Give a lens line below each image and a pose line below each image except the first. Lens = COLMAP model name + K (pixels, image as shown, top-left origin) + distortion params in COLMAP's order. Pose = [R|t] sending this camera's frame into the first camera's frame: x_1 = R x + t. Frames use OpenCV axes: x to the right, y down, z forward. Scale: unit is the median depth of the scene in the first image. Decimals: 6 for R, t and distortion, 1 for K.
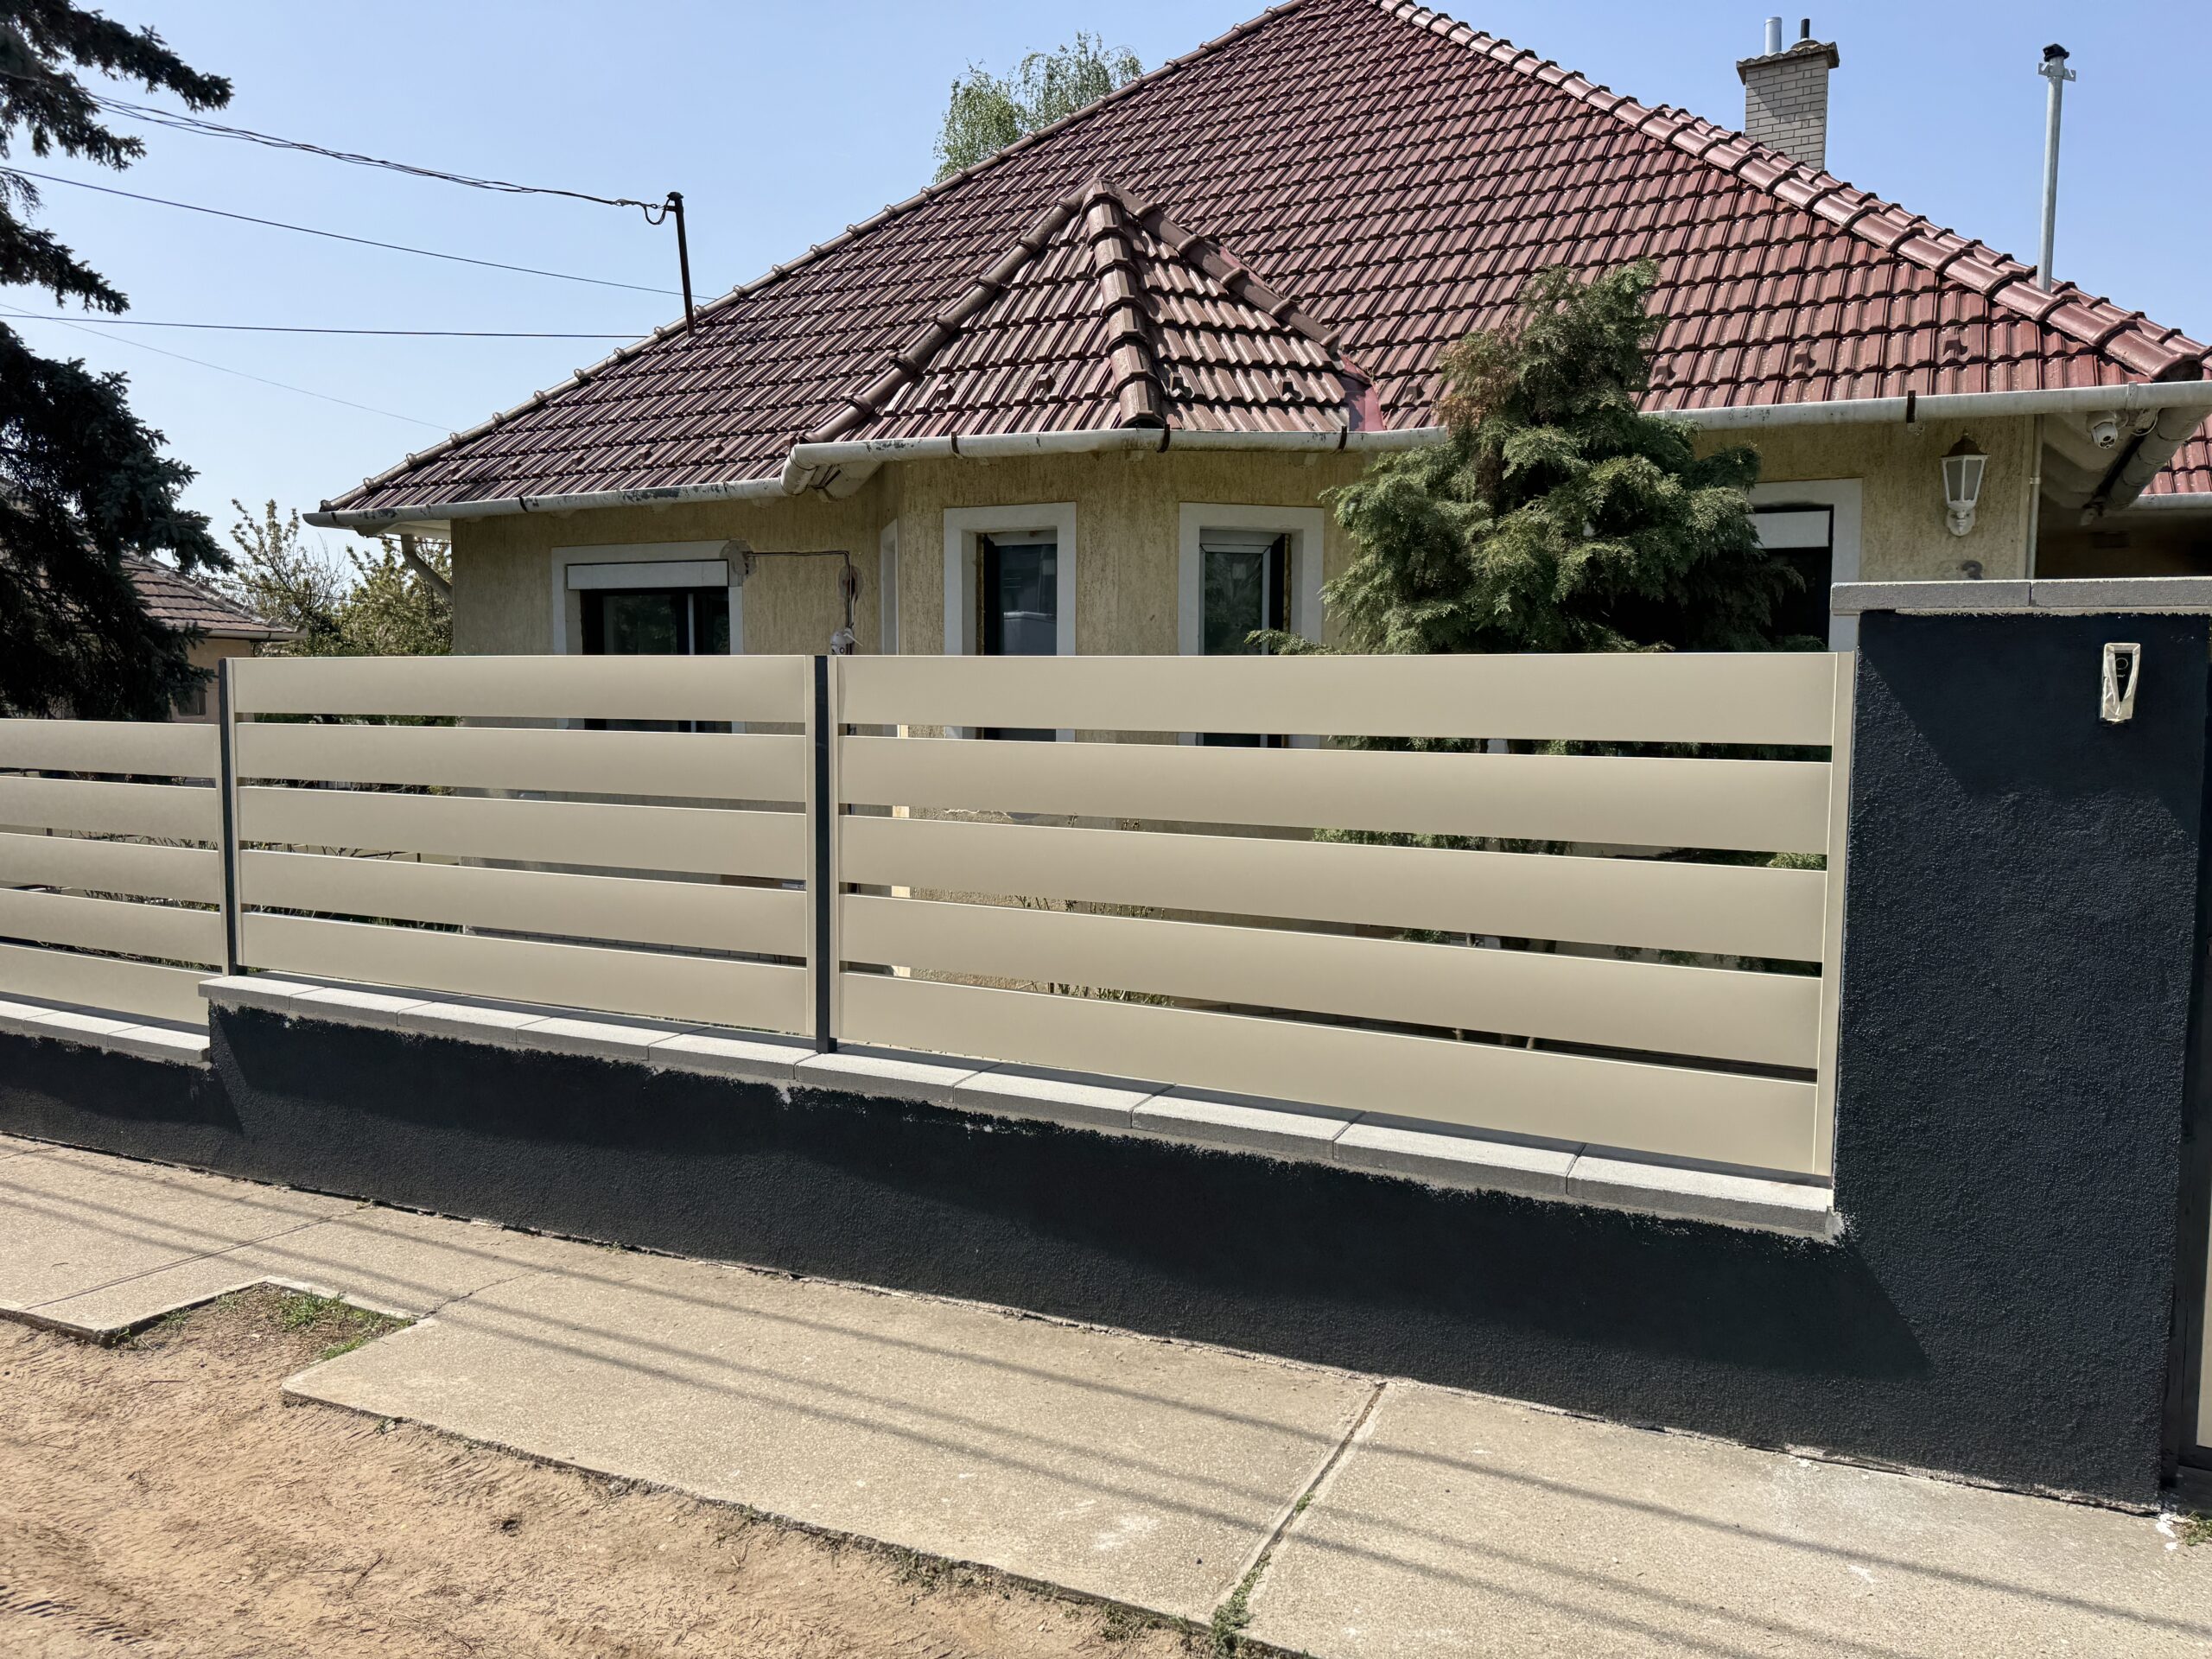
lens RADIAL K [[1575.1, 0, 1120.8], [0, 1575.1, 809.3], [0, 0, 1]] dist [0.083835, -0.117469]
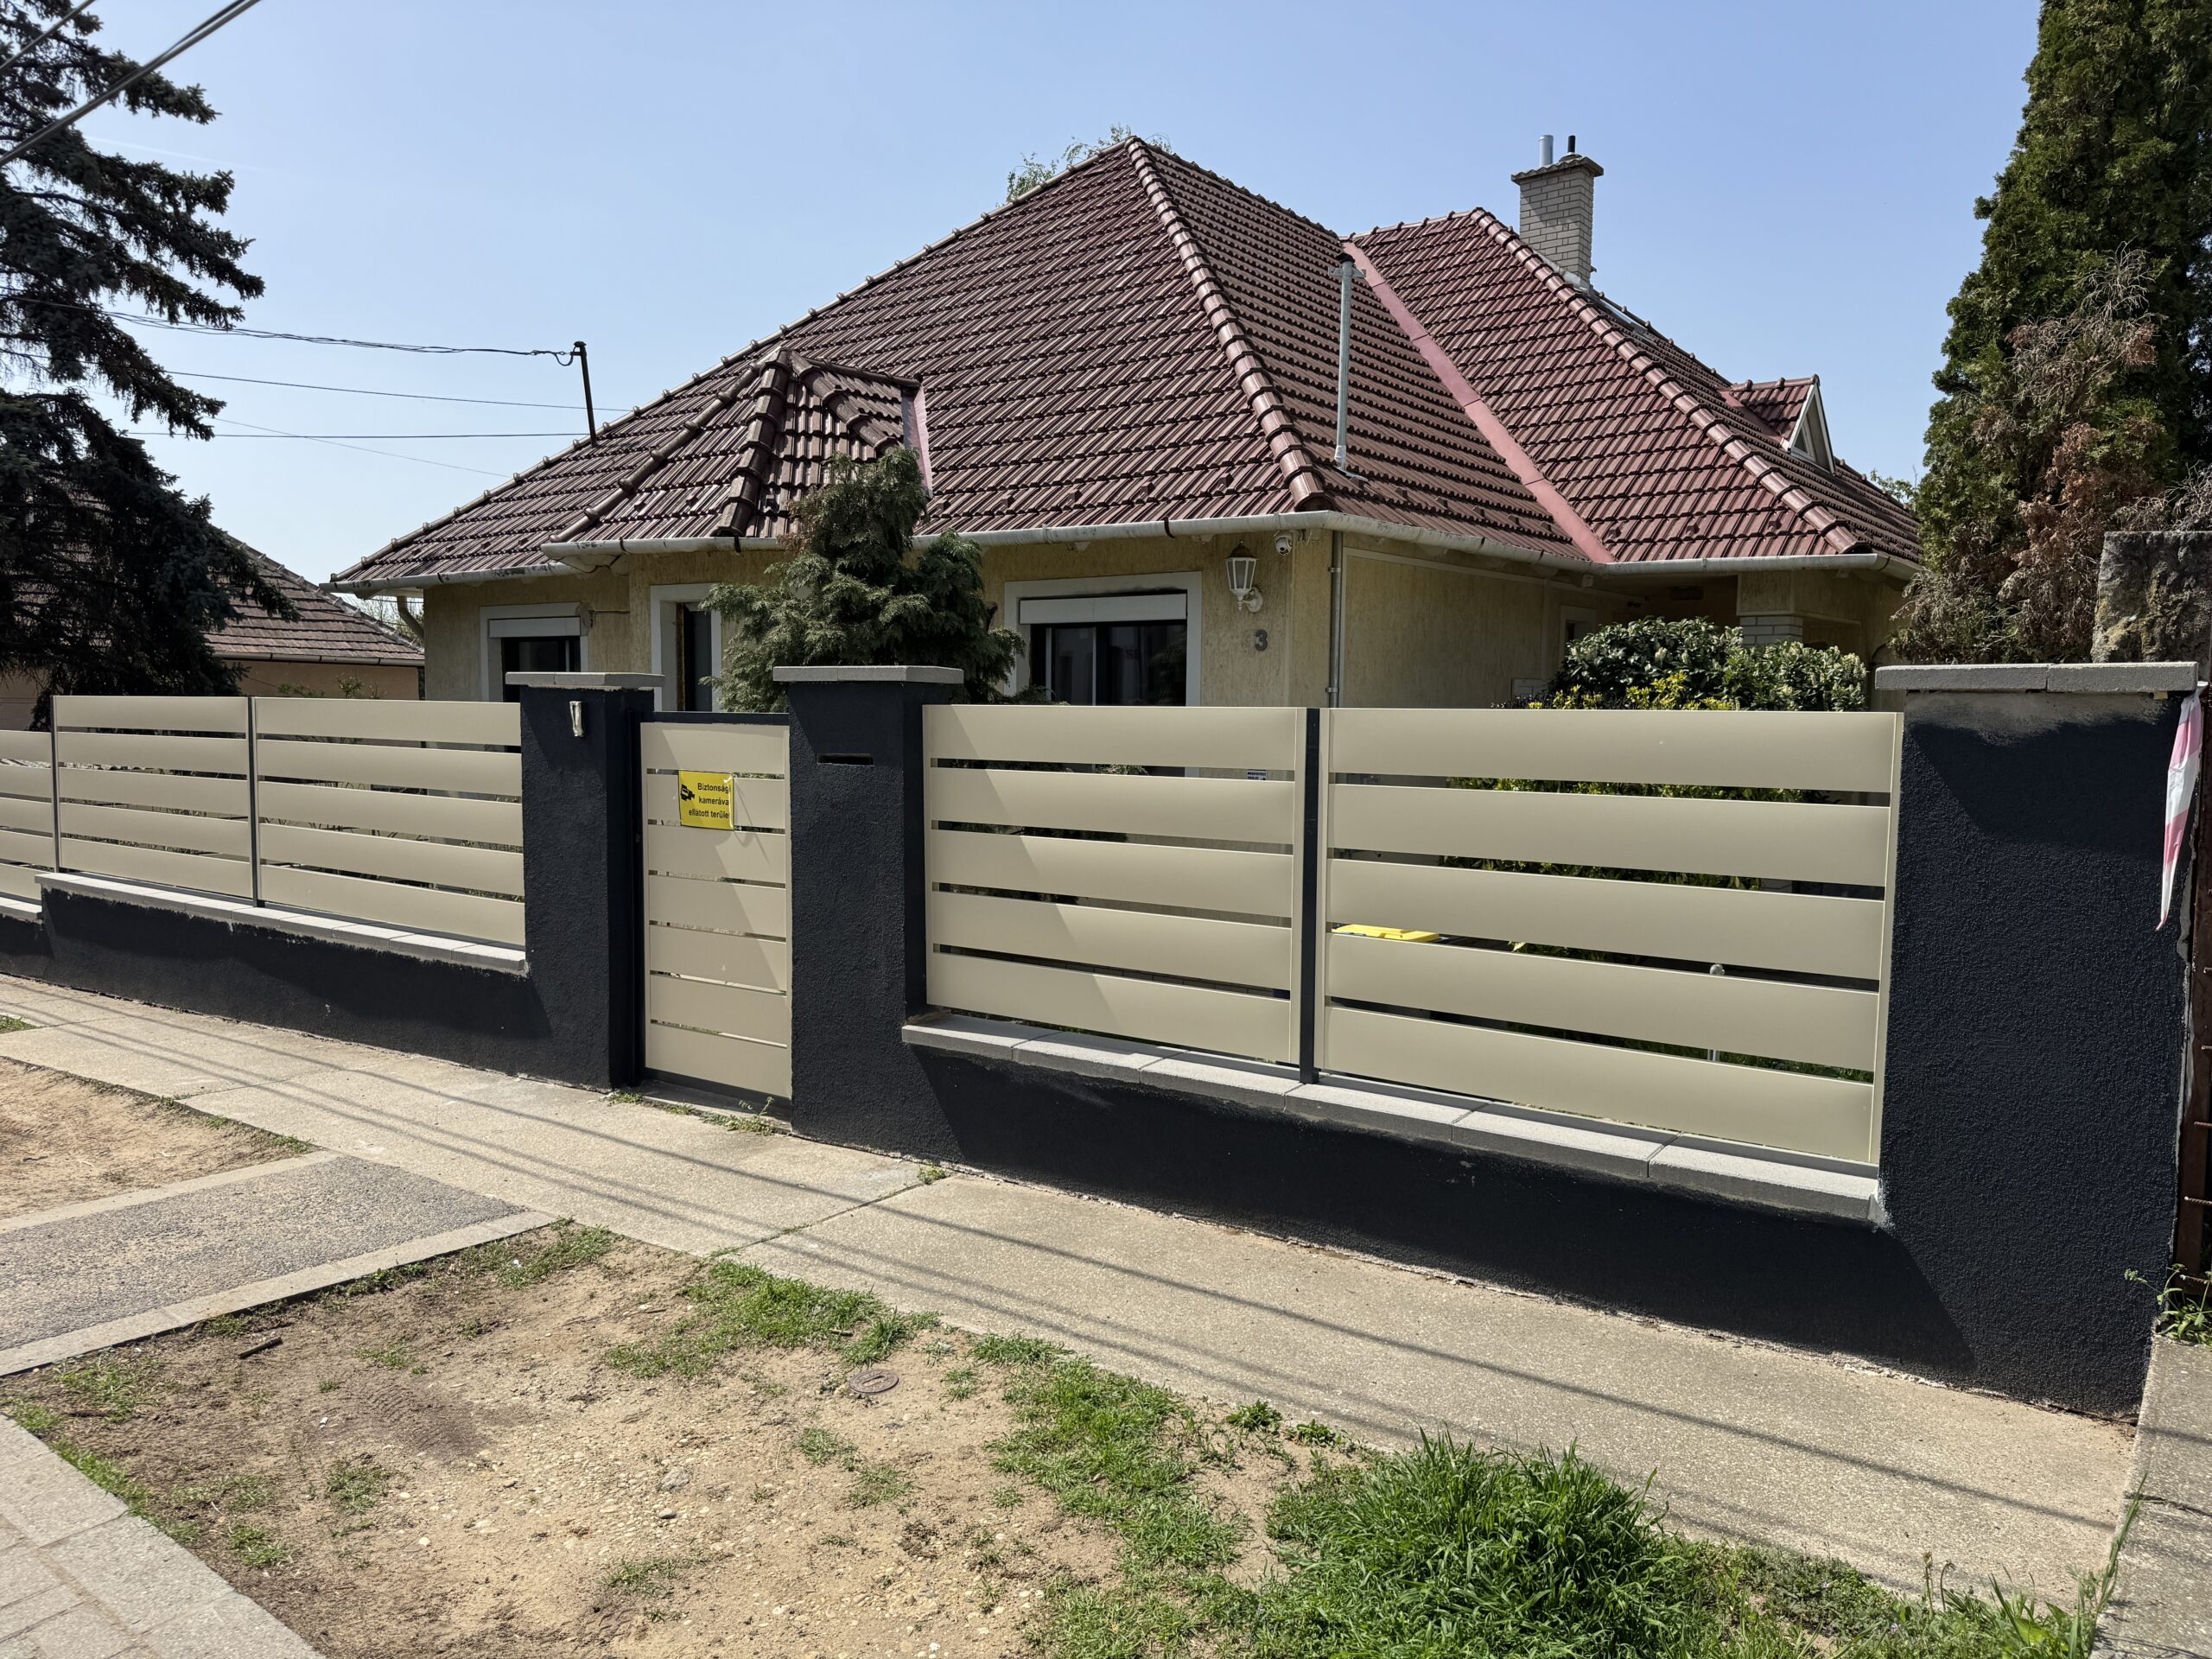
lens RADIAL K [[1574.2, 0, 1115.4], [0, 1574.2, 815.3], [0, 0, 1]] dist [0.120578, -0.205662]
pose [[0.985664, 0.017580, -0.167802, 0.441438], [-0.019094, 0.999790, -0.007411, 0.015226], [0.167637, 0.010509, 0.985793, -0.275372]]
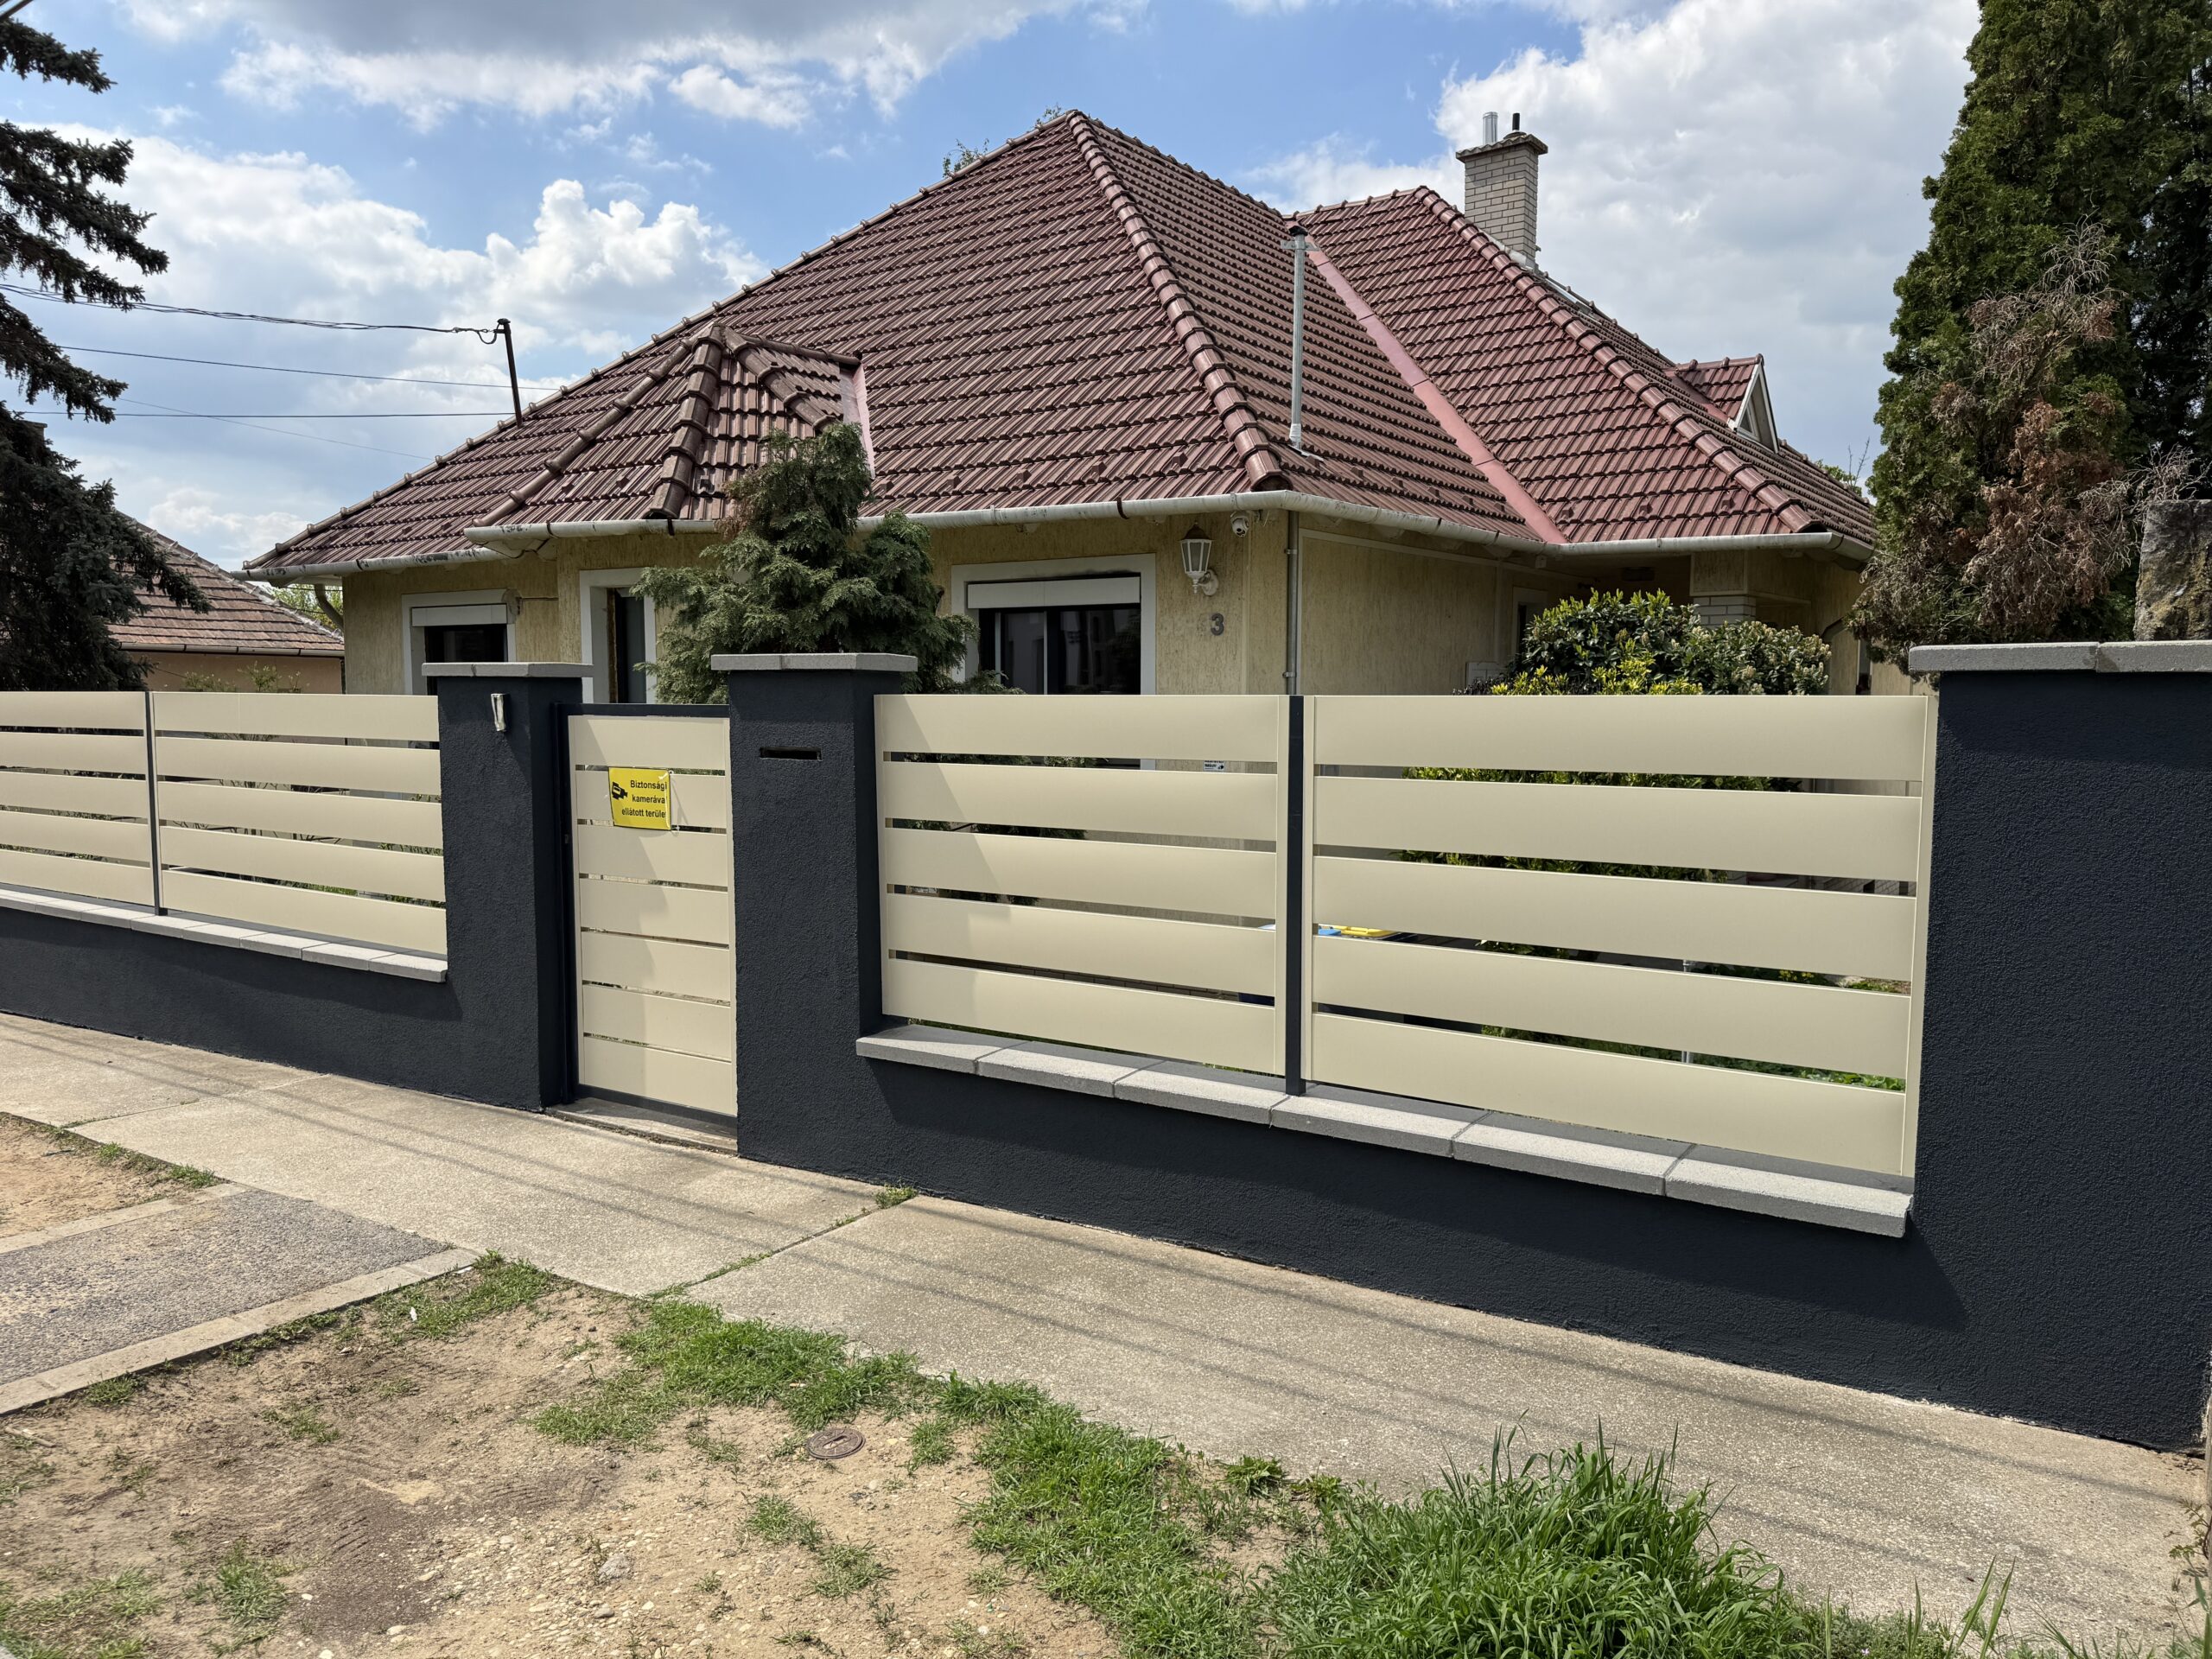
lens RADIAL K [[1574.2, 0, 1115.4], [0, 1574.2, 815.3], [0, 0, 1]] dist [0.120578, -0.205662]
pose [[0.991234, 0.008206, -0.131860, 0.429880], [-0.008150, 0.999966, 0.000969, 0.012490], [0.131864, 0.000114, 0.991268, -0.247579]]
